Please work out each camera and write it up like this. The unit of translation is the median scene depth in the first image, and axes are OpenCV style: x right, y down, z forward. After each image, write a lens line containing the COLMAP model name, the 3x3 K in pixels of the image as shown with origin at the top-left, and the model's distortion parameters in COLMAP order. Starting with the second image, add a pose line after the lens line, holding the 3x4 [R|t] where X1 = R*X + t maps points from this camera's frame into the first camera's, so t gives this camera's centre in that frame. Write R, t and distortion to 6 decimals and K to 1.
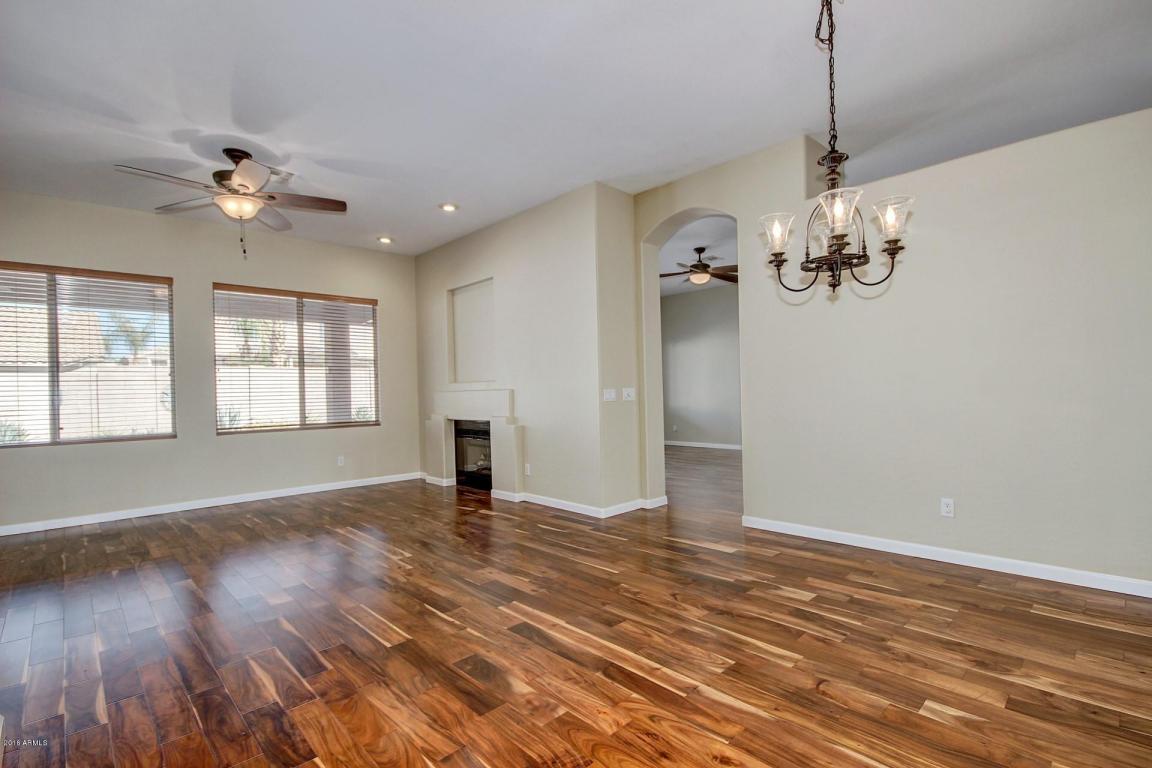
lens RADIAL K [[530.5, 0, 576.0], [0, 530.5, 384.0], [0, 0, 1]] dist [-0.000045, -0.000188]
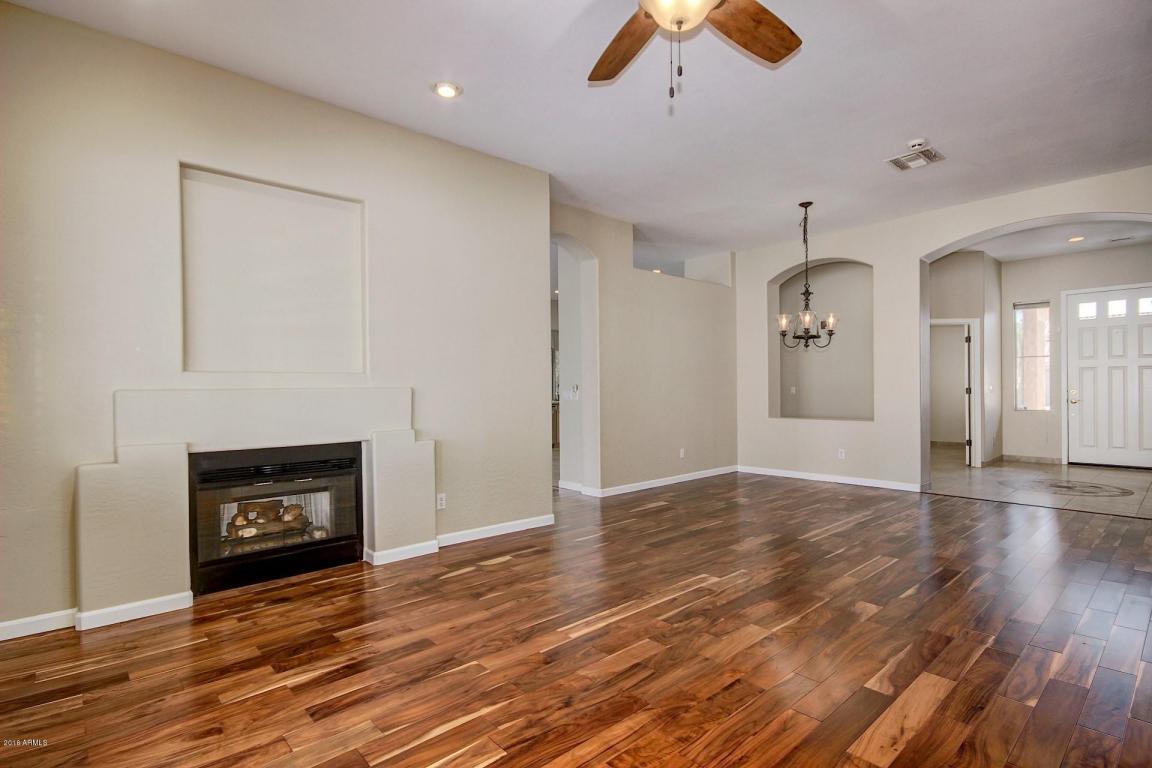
lens RADIAL K [[548.4, 0, 575.9], [0, 548.4, 390.6], [0, 0, 1]] dist [-0.004993, -0.001525]
pose [[0.041354, 0.022319, 0.998895, -1.244533], [-0.006404, 0.999736, -0.022073, 0.038851], [-0.999124, -0.005484, 0.041486, 1.183320]]
